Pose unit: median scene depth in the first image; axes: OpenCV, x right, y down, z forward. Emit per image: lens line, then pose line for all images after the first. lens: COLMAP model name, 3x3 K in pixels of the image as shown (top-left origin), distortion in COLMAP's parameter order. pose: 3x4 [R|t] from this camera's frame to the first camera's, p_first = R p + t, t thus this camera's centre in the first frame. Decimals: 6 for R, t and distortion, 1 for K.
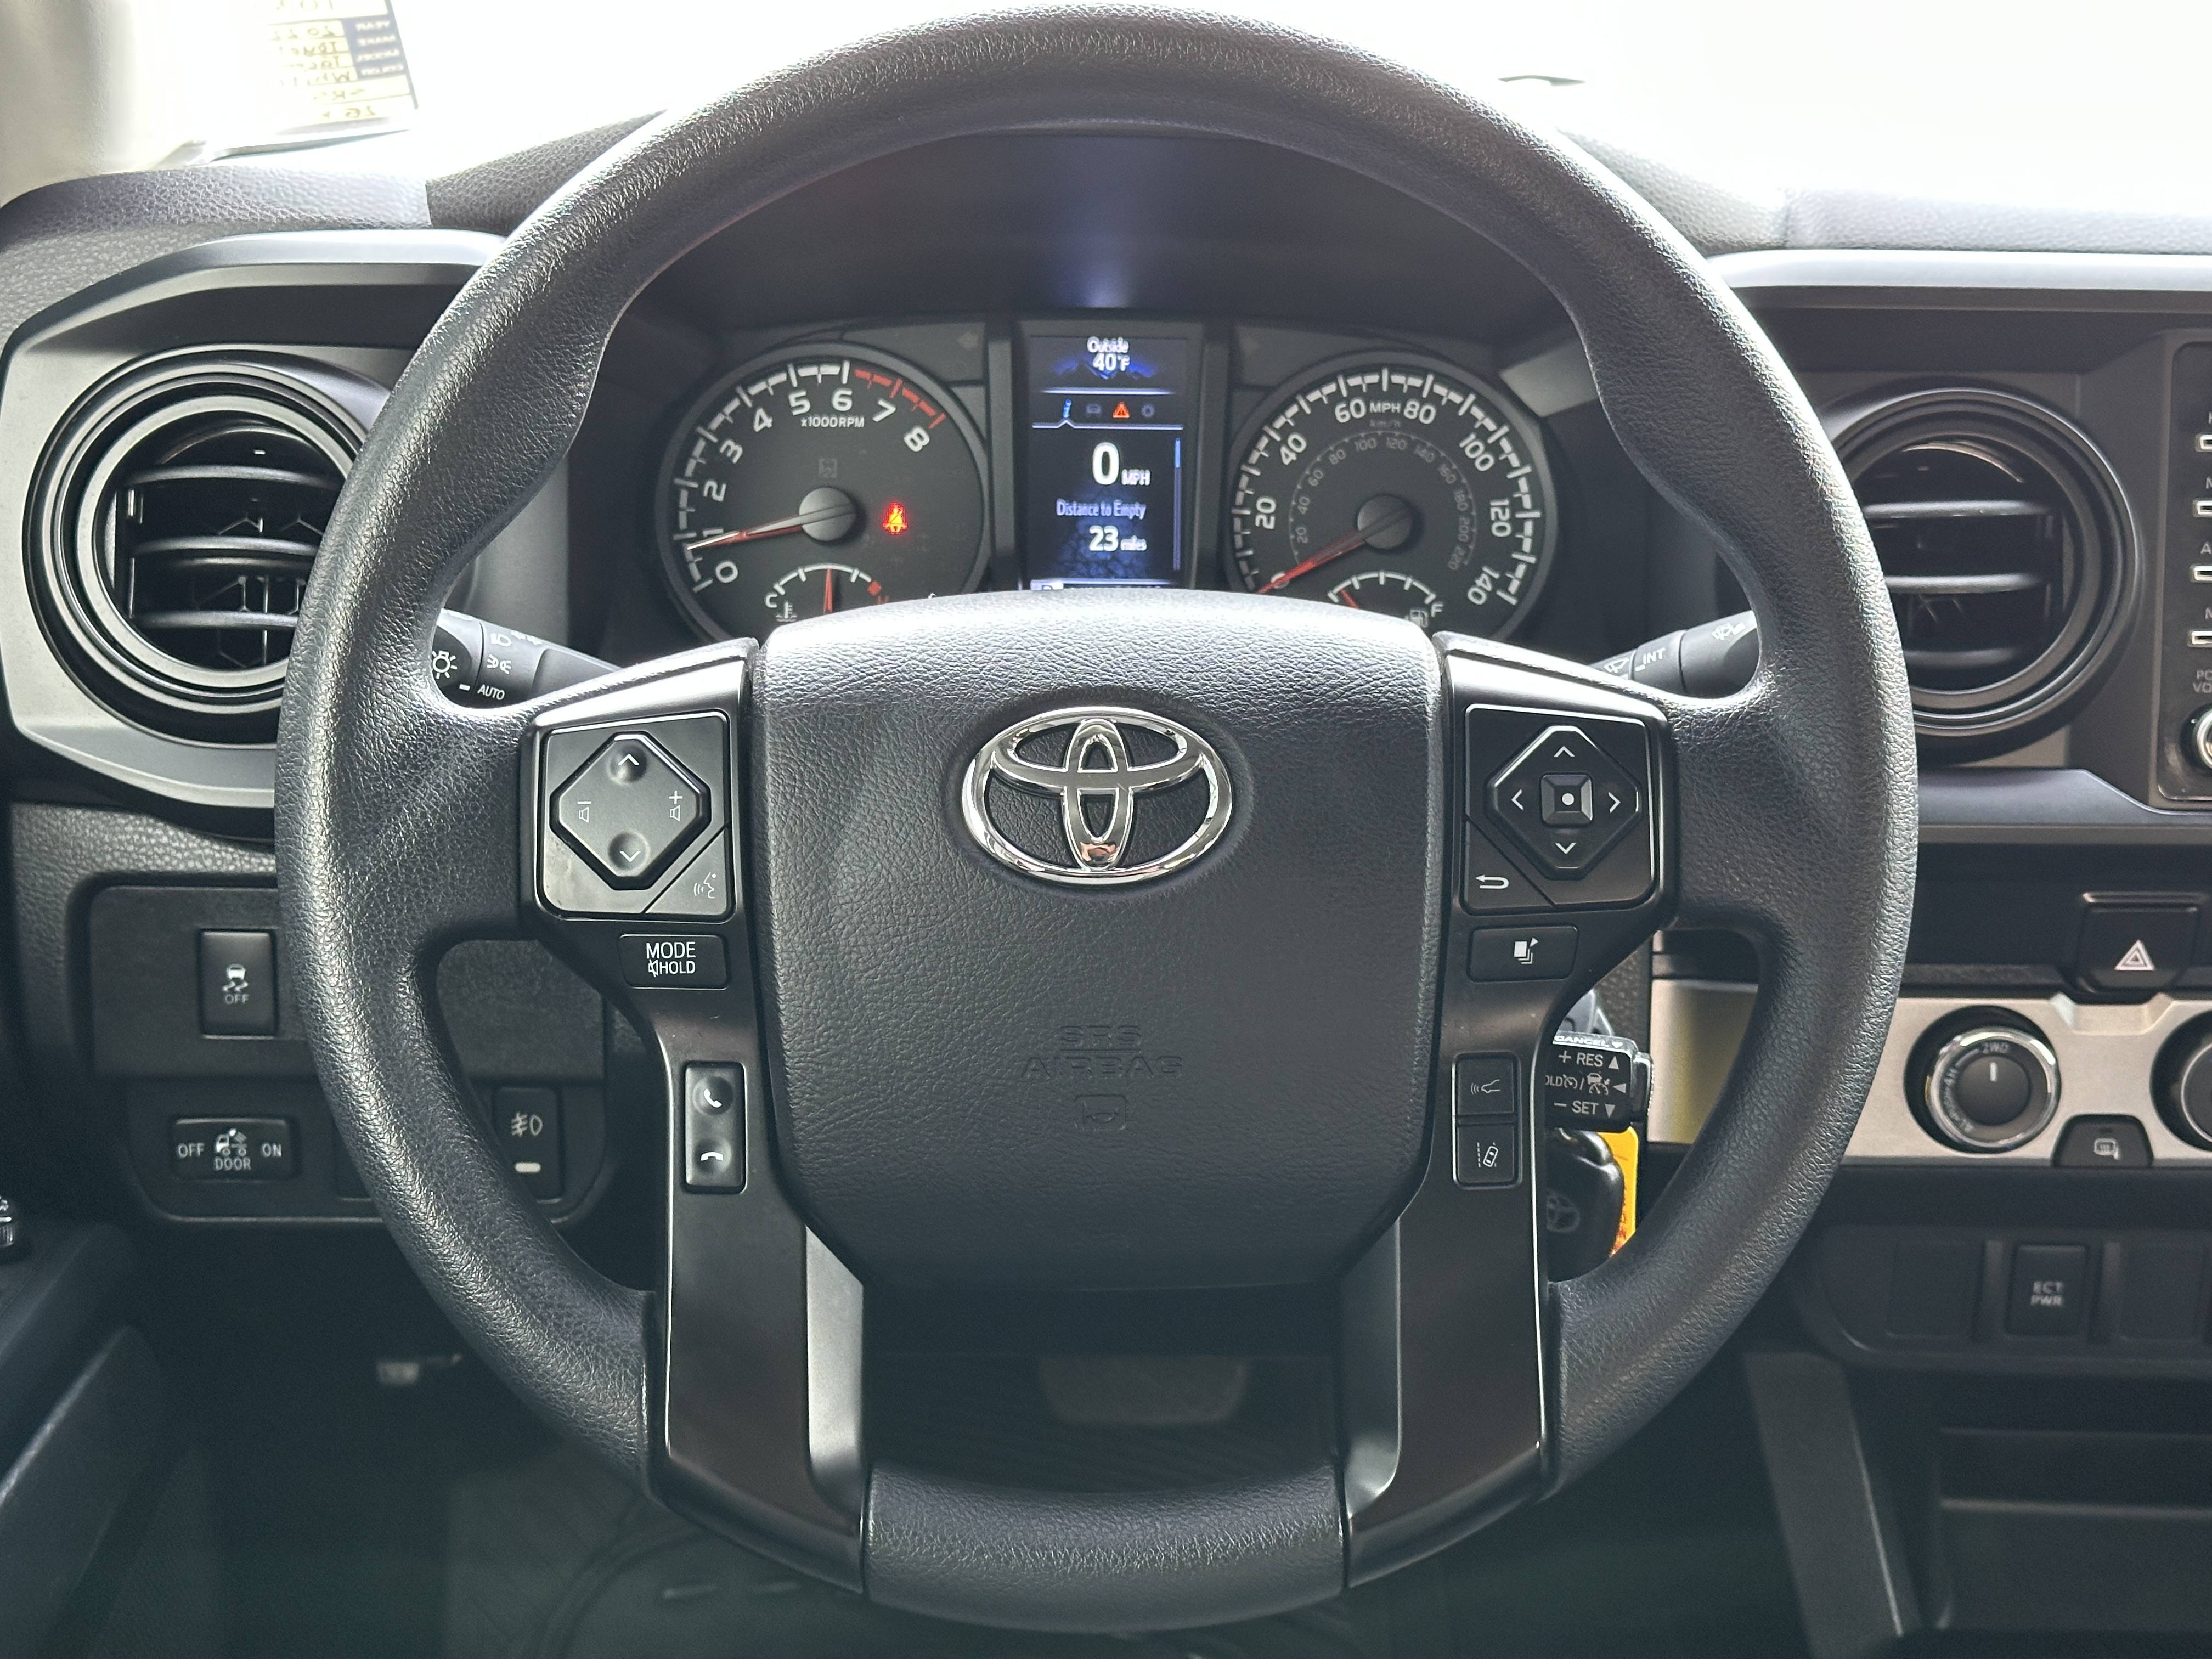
lens RADIAL K [[3114.2, 0, 1106.0], [0, 3114.2, 829.5], [0, 0, 1]] dist [0.089312, -0.023390]
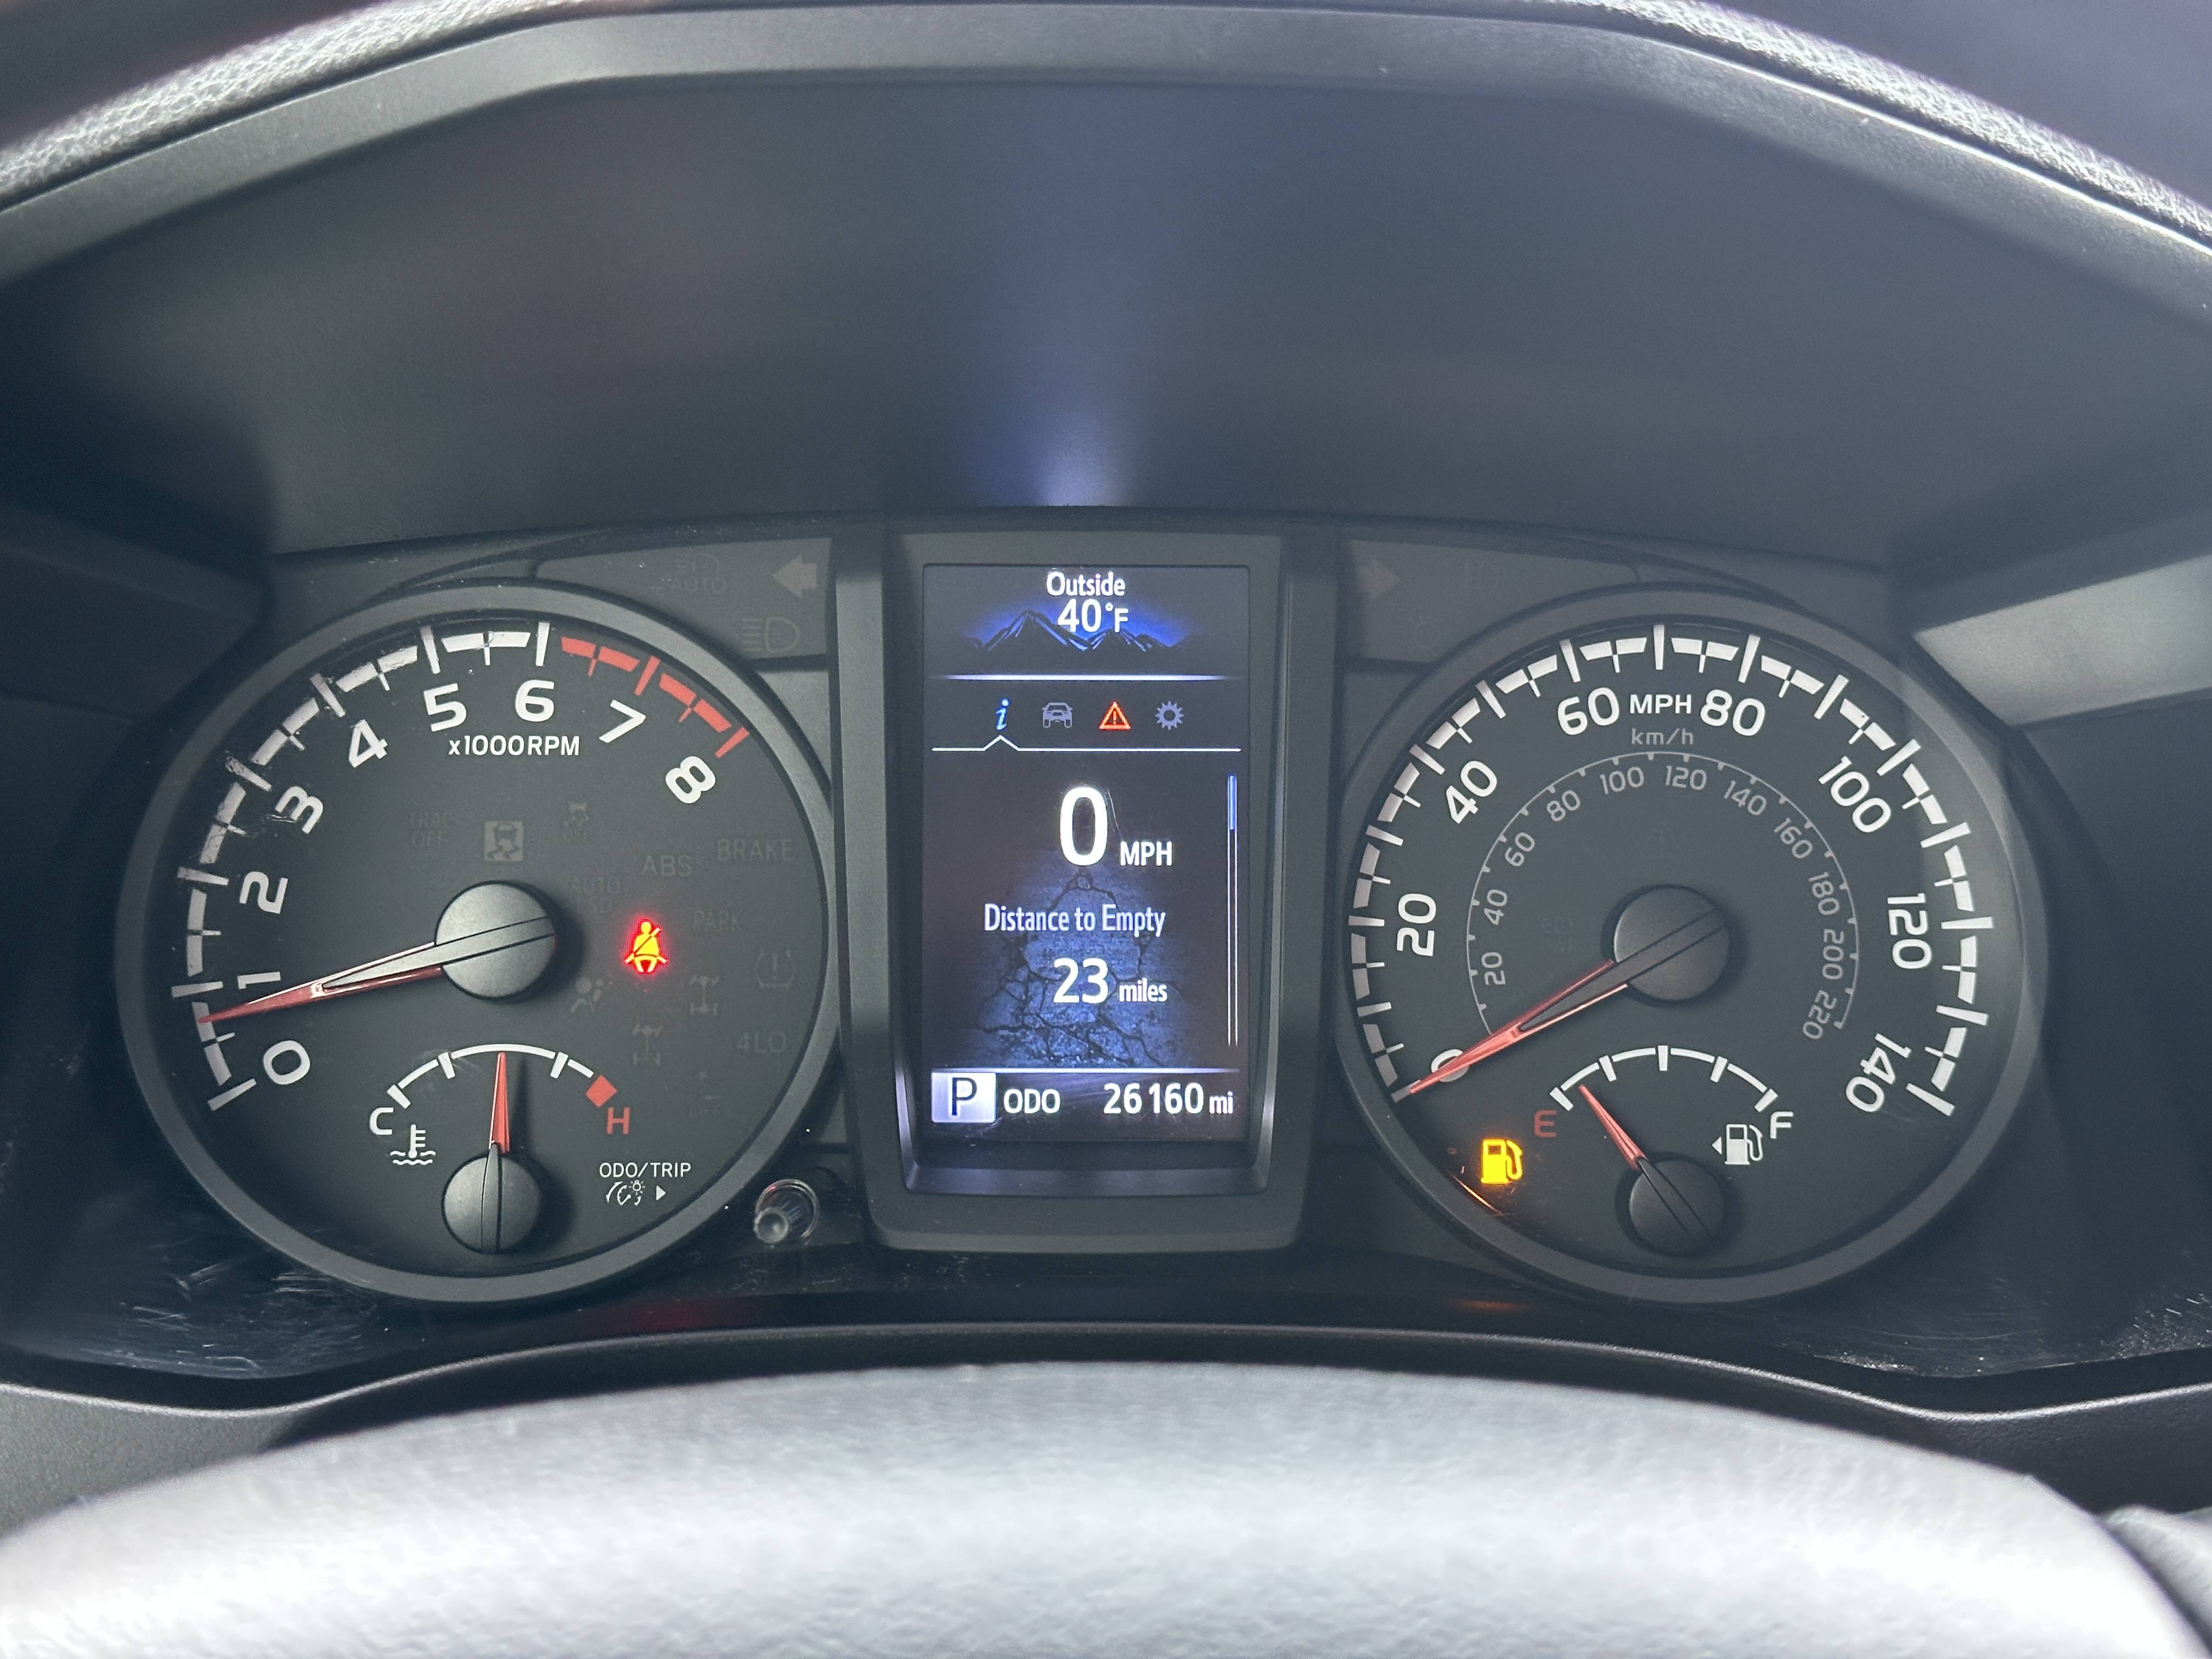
lens RADIAL K [[3043.6, 0, 1109.6], [0, 3043.6, 790.1], [0, 0, 1]] dist [0.122333, 0.067888]
pose [[0.999950, -0.009960, -0.000062, 0.004051], [0.009930, 0.997386, -0.071574, -0.089052], [0.000775, 0.071570, 0.997435, 0.529586]]
